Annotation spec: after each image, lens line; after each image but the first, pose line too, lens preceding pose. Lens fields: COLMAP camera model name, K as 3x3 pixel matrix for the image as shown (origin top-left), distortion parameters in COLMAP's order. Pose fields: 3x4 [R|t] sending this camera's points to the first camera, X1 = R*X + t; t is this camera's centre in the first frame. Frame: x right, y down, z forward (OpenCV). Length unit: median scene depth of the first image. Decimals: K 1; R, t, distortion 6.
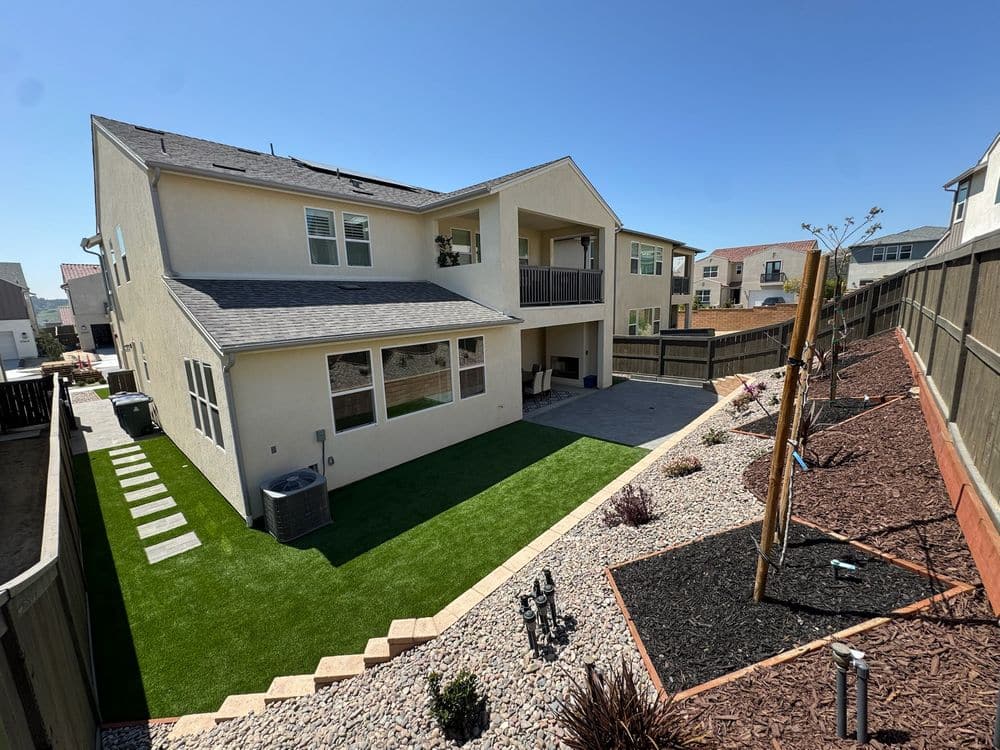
lens RADIAL K [[399.5, 0, 497.9], [0, 399.5, 373.8], [0, 0, 1]] dist [-0.001751, 0.000020]
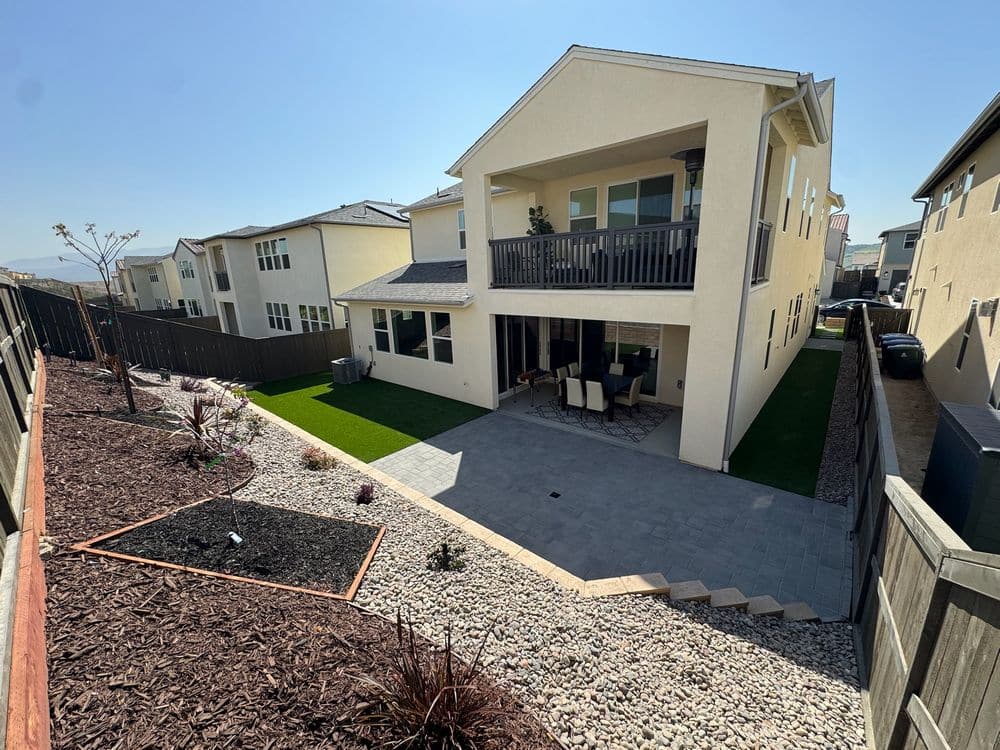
lens RADIAL K [[397.5, 0, 497.3], [0, 397.5, 375.8], [0, 0, 1]] dist [-0.002529, 0.000082]
pose [[0.018453, 0.288684, -0.957247, 1.061177], [-0.146230, 0.947894, 0.283045, -0.259061], [0.989079, 0.134755, 0.059706, 1.080717]]
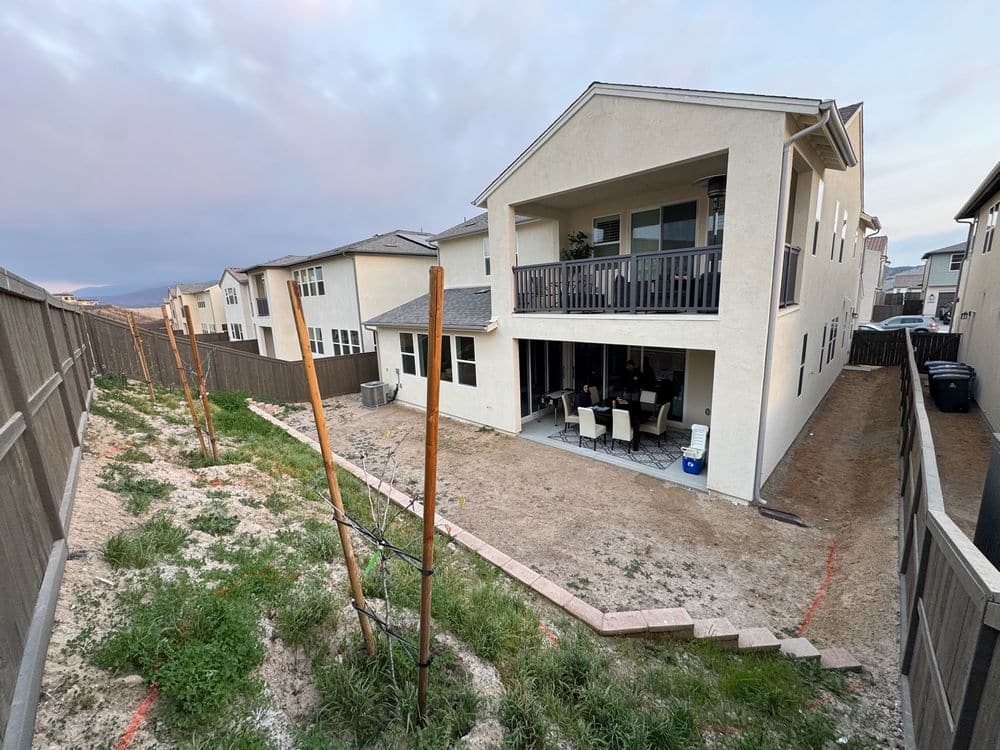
lens RADIAL K [[399.5, 0, 497.9], [0, 399.5, 373.8], [0, 0, 1]] dist [-0.001751, 0.000020]
pose [[-0.048328, 0.225749, -0.972986, 1.070242], [-0.138436, 0.963209, 0.230357, -0.261961], [0.989192, 0.145829, -0.015298, 1.091082]]
